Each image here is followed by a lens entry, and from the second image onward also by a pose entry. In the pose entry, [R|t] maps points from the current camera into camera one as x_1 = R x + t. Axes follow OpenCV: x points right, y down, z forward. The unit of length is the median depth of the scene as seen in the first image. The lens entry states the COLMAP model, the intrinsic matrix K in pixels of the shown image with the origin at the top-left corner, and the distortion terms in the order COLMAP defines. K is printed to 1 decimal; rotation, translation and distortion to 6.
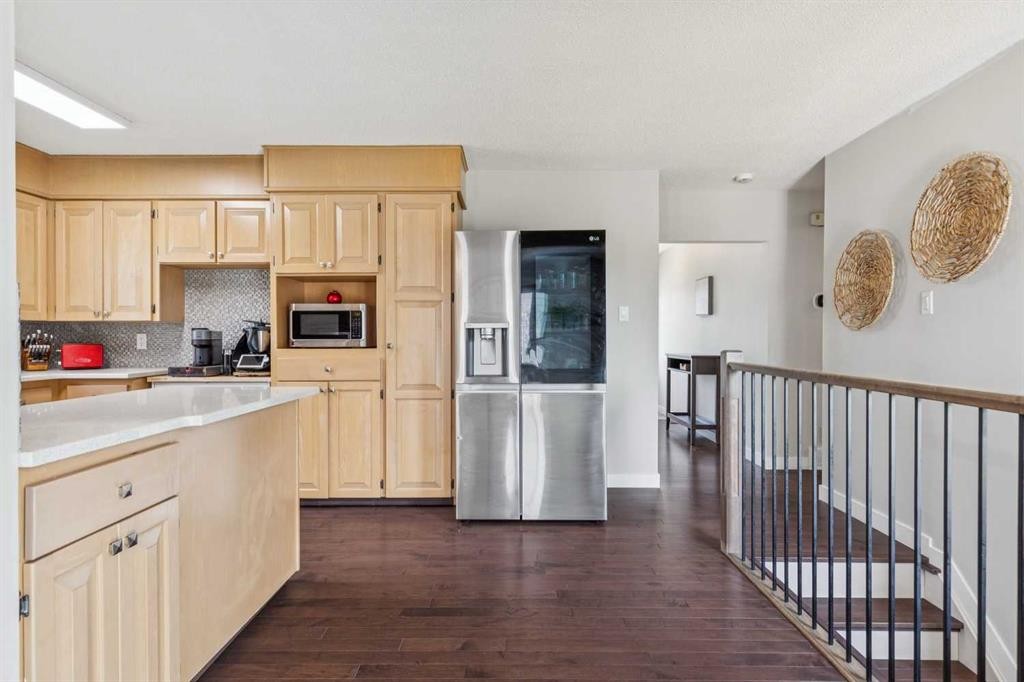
lens RADIAL K [[556.2, 0, 514.9], [0, 556.2, 339.5], [0, 0, 1]] dist [-0.000474, 0.000512]
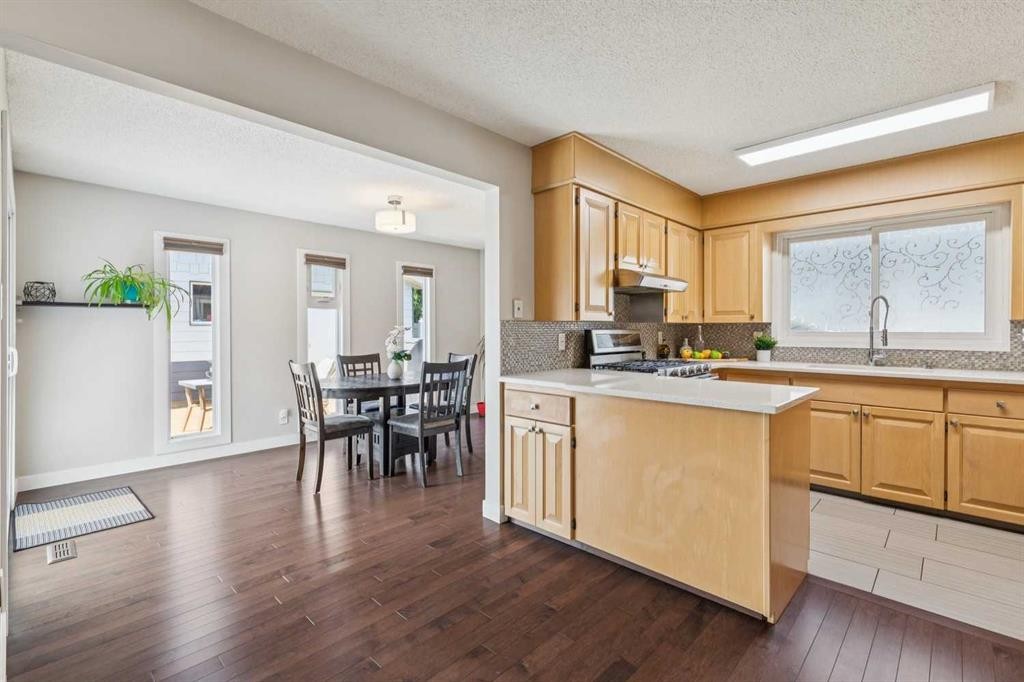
lens RADIAL K [[466.6, 0, 510.2], [0, 466.6, 332.8], [0, 0, 1]] dist [0.002808, -0.000194]
pose [[-0.688360, 0.007118, -0.725334, 0.273123], [-0.002671, 0.999920, 0.012347, -0.018887], [0.725364, 0.010436, -0.688286, 0.825344]]
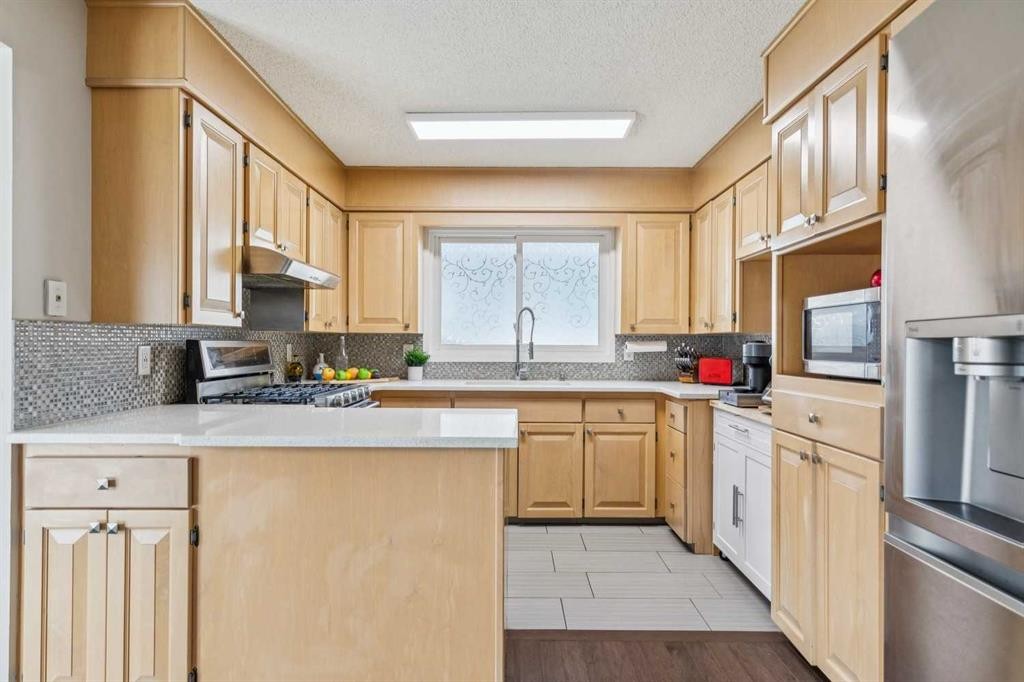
lens RADIAL K [[579.2, 0, 517.0], [0, 579.2, 342.7], [0, 0, 1]] dist [0.007189, 0.001003]
pose [[0.008001, -0.000031, -0.999968, 0.206158], [-0.010374, 0.999946, -0.000114, -0.014897], [0.999914, 0.010374, 0.008000, 0.693545]]
